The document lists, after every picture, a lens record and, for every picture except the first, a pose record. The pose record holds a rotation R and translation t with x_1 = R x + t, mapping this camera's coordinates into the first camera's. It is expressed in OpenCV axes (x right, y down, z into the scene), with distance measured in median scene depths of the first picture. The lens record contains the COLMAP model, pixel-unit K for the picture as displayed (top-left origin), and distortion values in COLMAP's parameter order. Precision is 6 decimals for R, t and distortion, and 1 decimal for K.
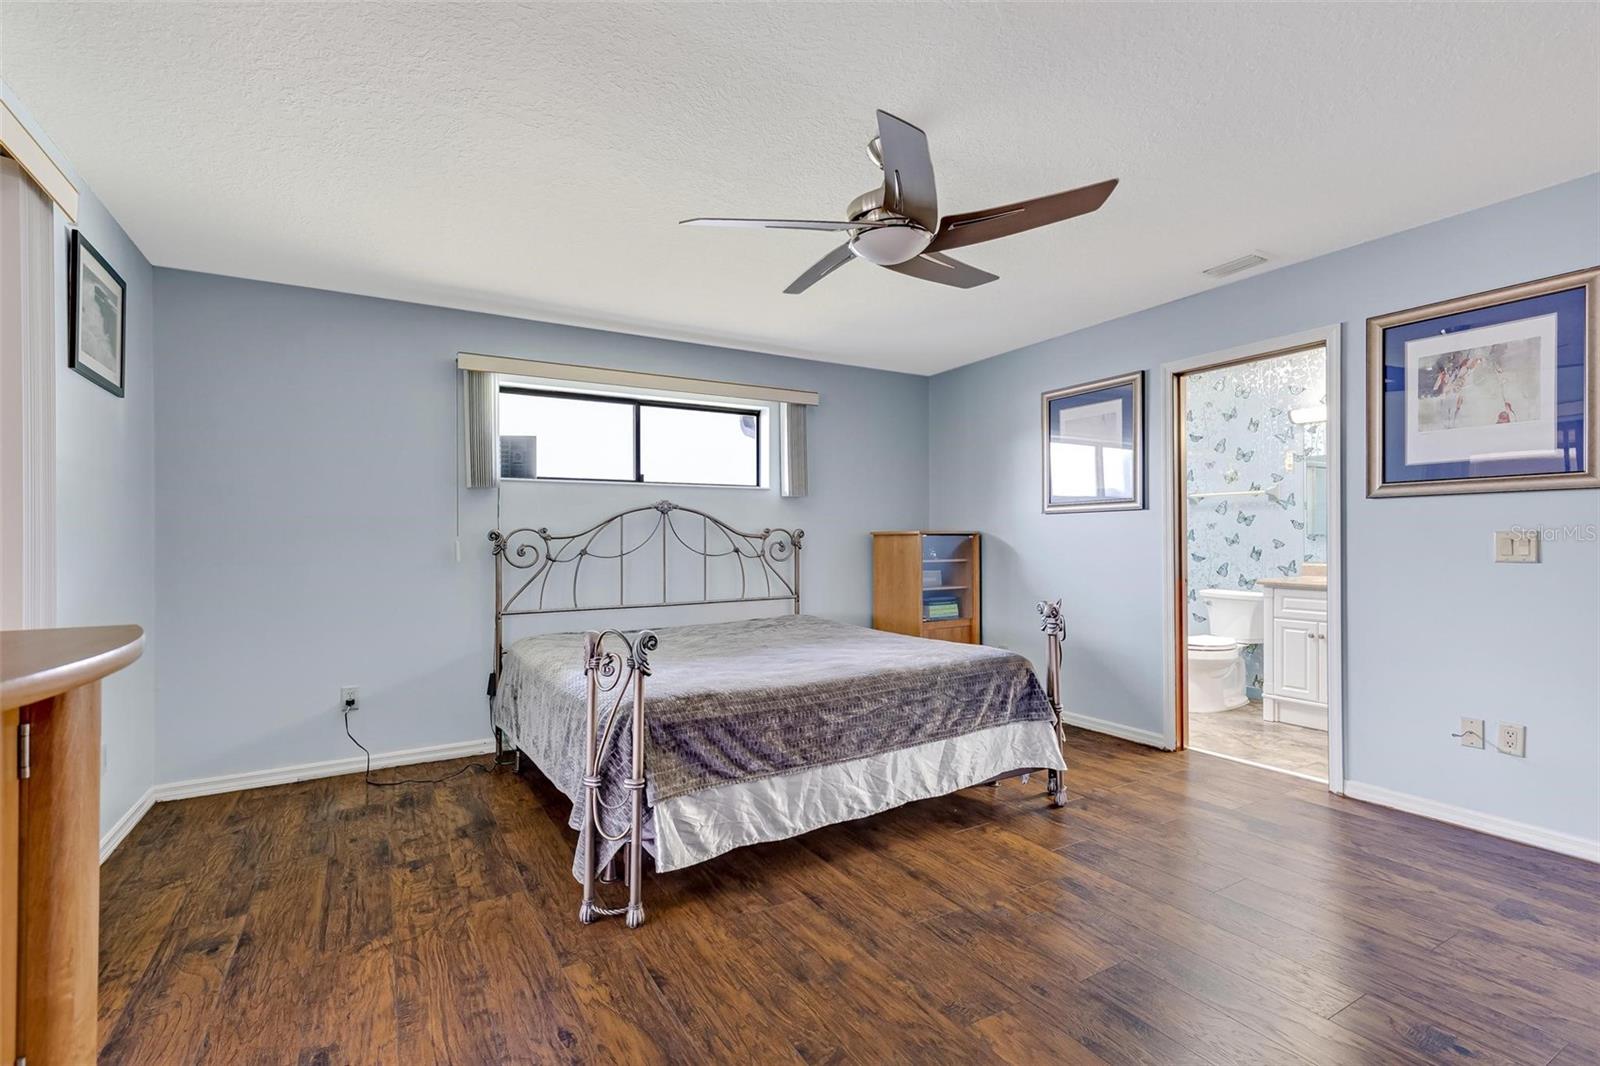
lens RADIAL K [[718.8, 0, 797.3], [0, 718.8, 536.0], [0, 0, 1]] dist [0.016024, -0.000109]
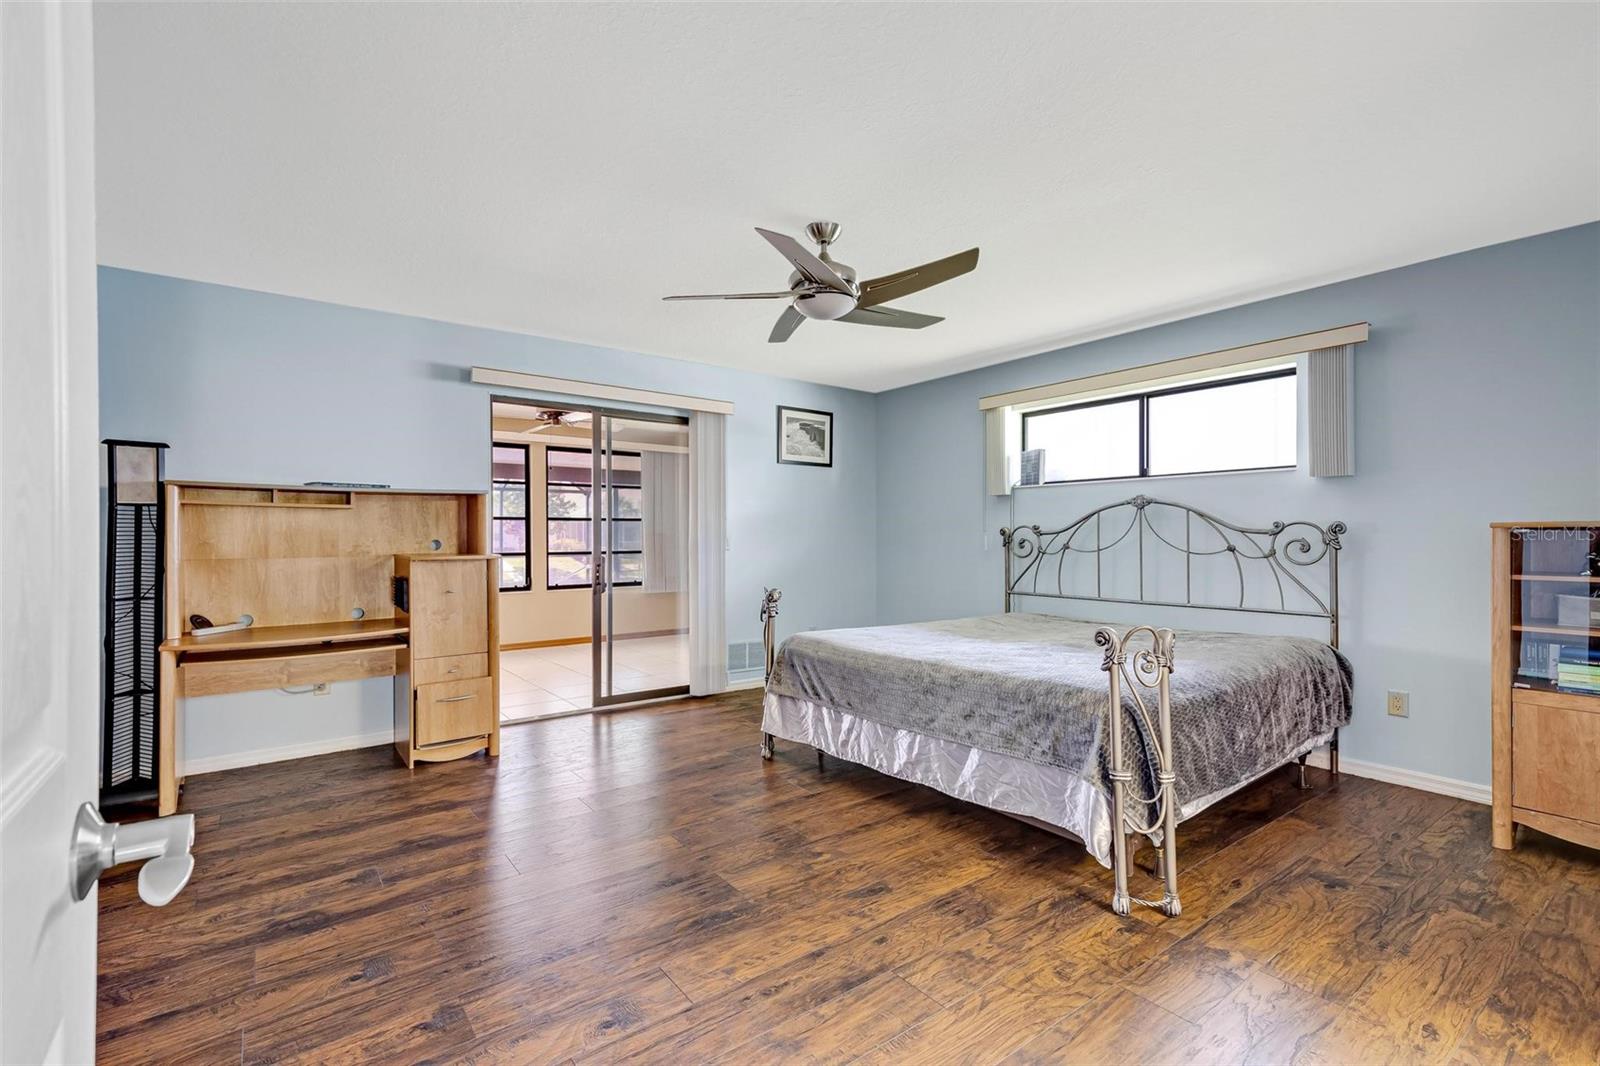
lens RADIAL K [[718.8, 0, 797.3], [0, 718.8, 536.0], [0, 0, 1]] dist [0.016024, -0.000109]
pose [[0.116165, 0.007375, -0.993203, 0.792309], [0.006169, 0.999948, 0.008147, -0.005546], [0.993211, -0.007073, 0.116113, 0.462453]]
